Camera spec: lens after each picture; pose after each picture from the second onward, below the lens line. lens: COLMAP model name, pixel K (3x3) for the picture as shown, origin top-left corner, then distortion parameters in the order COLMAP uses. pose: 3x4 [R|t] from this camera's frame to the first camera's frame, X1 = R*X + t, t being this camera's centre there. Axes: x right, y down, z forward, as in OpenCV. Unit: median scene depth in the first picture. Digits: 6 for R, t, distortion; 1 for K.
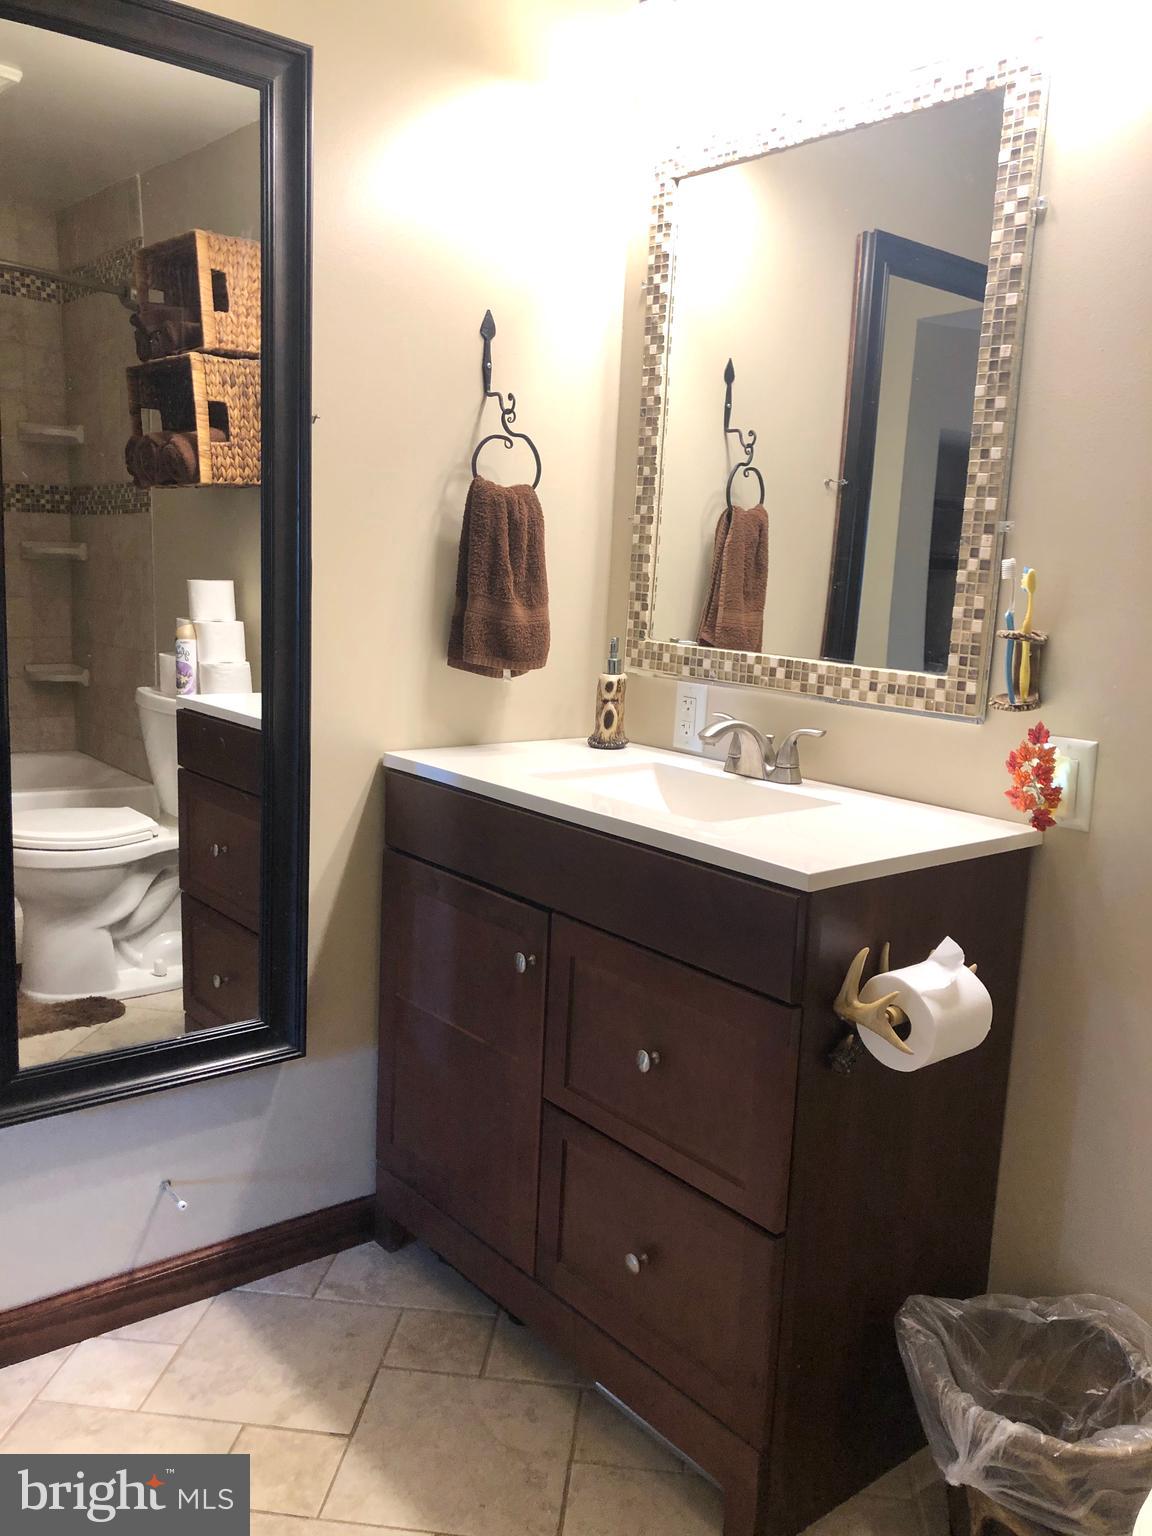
lens RADIAL K [[1267.4, 0, 572.4], [0, 1267.4, 761.5], [0, 0, 1]] dist [0.027899, -0.037951]
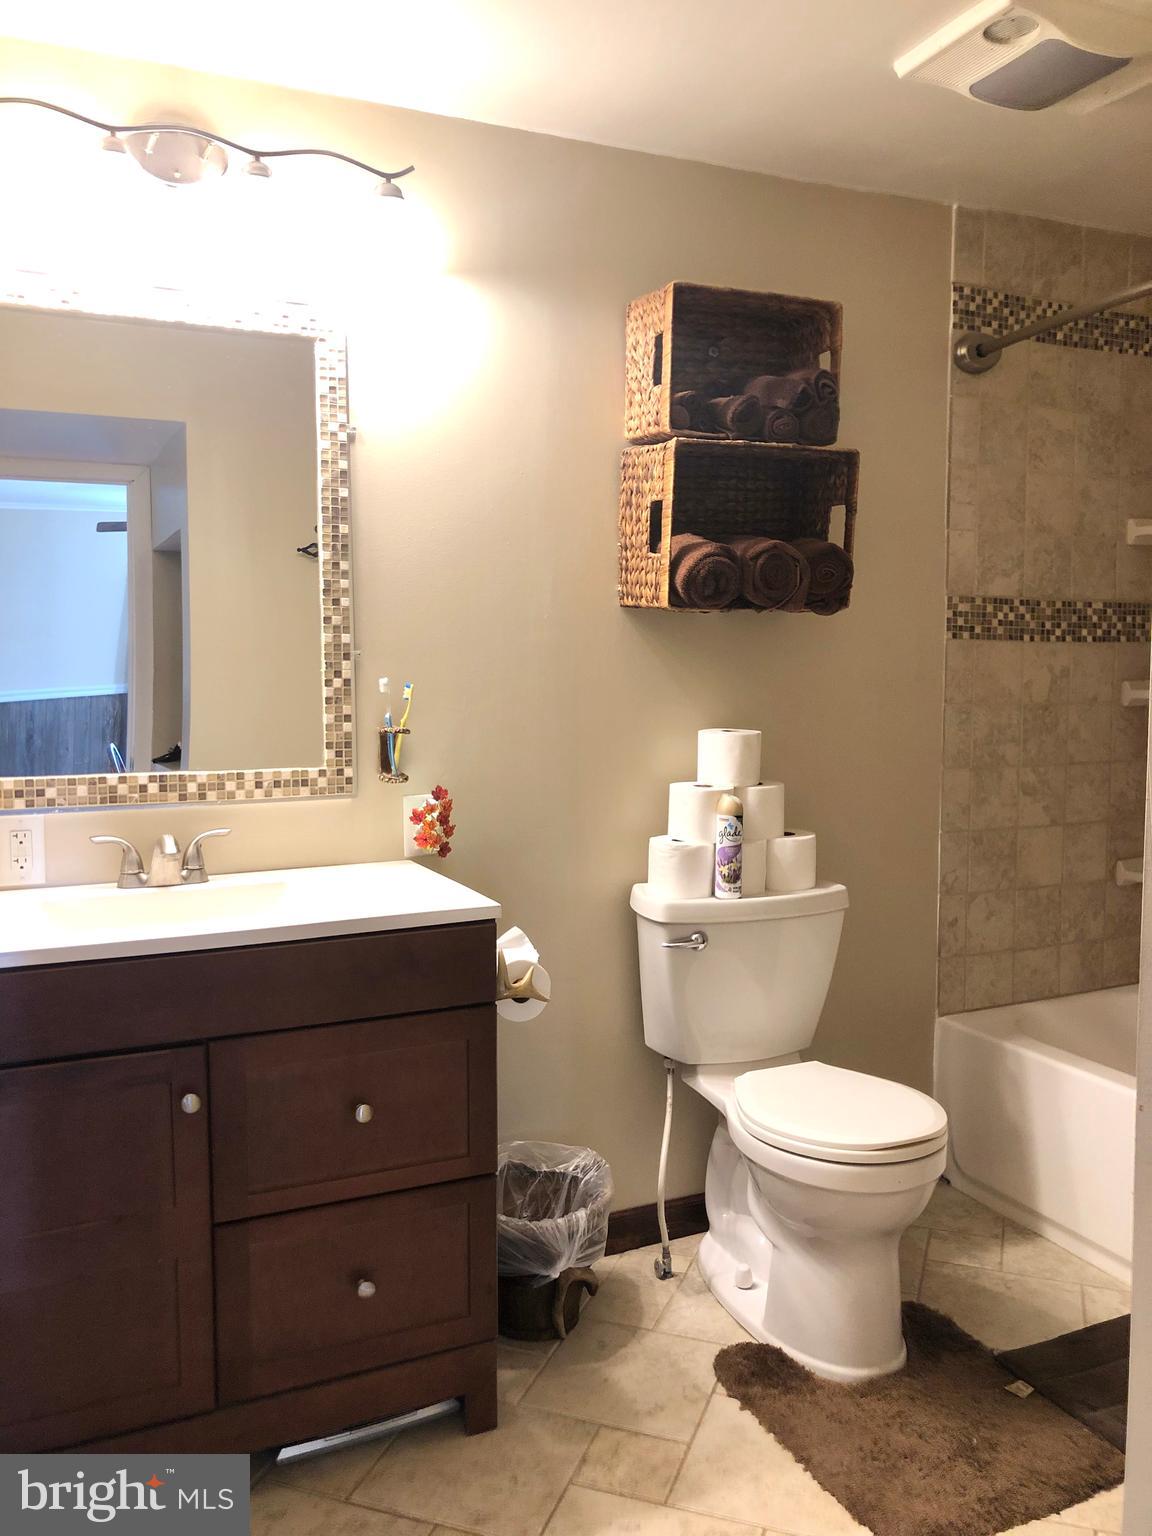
lens RADIAL K [[1267.4, 0, 573.2], [0, 1267.4, 773.9], [0, 0, 1]] dist [0.027899, -0.037951]
pose [[0.236859, -0.131914, 0.962547, -0.909024], [0.167220, 0.981489, 0.093361, -0.139605], [-0.957045, 0.138843, 0.254534, 0.419957]]
